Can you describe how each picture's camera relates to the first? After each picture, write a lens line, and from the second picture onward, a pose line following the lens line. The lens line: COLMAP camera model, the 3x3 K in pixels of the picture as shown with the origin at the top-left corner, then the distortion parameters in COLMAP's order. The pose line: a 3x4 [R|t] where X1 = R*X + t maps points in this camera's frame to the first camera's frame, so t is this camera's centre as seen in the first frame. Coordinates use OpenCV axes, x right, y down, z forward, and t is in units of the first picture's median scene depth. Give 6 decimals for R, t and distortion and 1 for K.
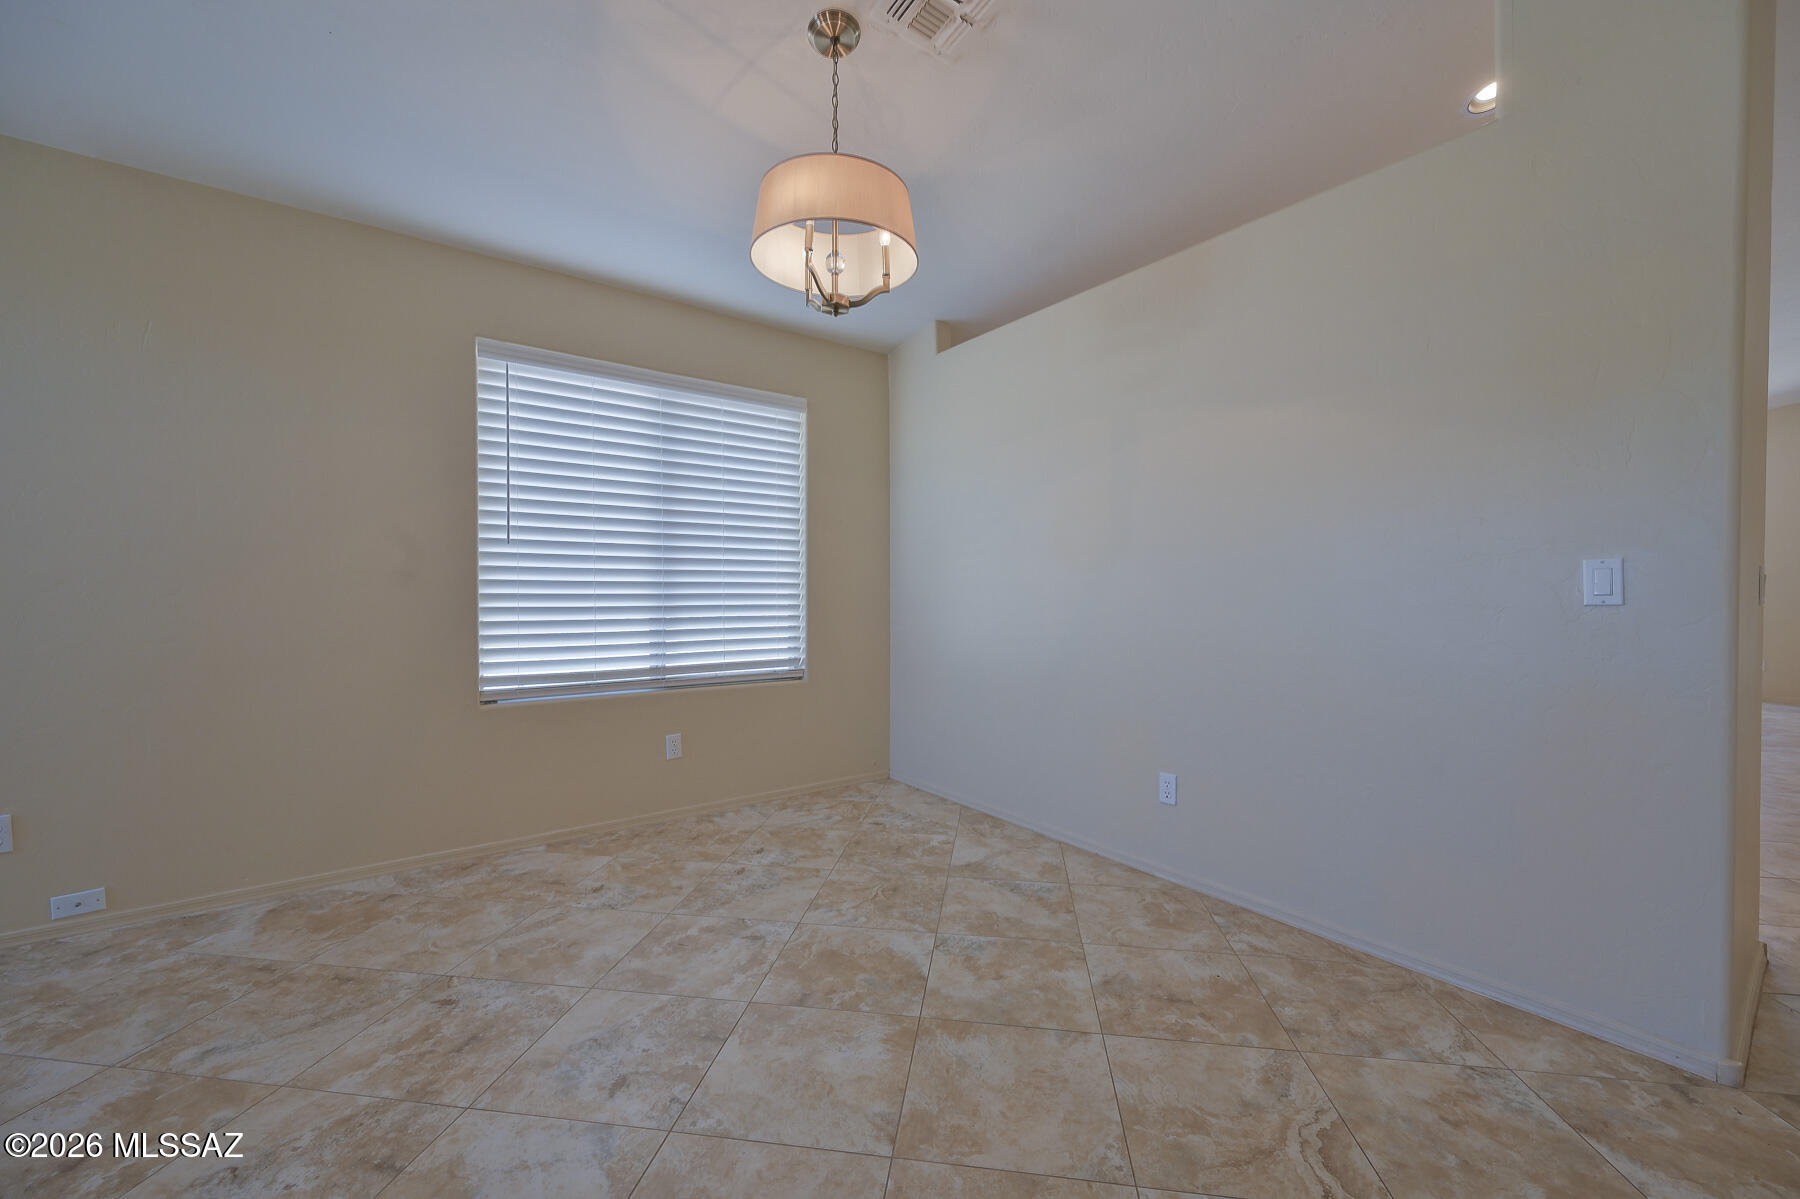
lens RADIAL K [[707.9, 0, 903.6], [0, 707.9, 595.1], [0, 0, 1]] dist [-0.000111, 0.000167]
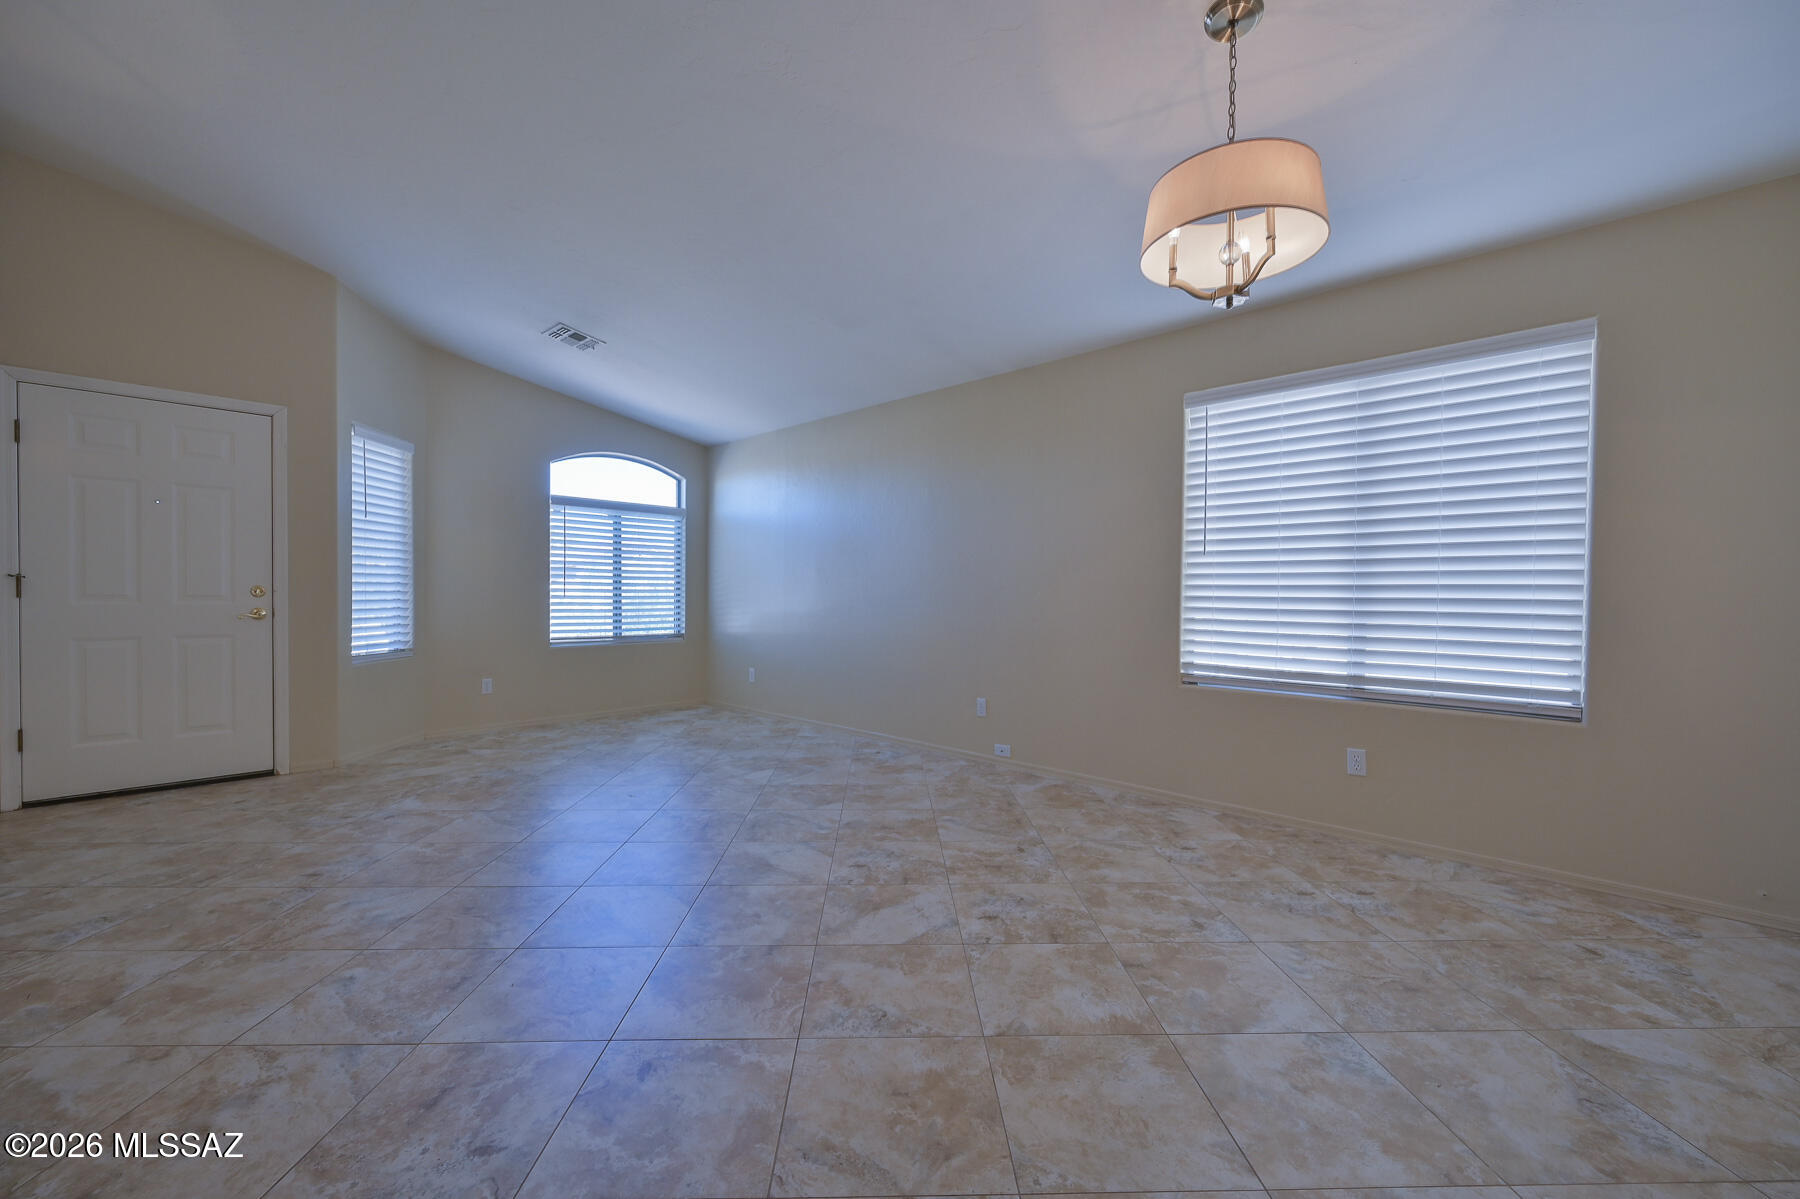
lens RADIAL K [[707.9, 0, 904.3], [0, 707.9, 590.7], [0, 0, 1]] dist [-0.000111, 0.000167]
pose [[0.170687, -0.002710, -0.985322, 0.629190], [-0.011138, 0.999927, -0.004680, 0.000173], [0.985262, 0.011773, 0.170644, 0.327099]]
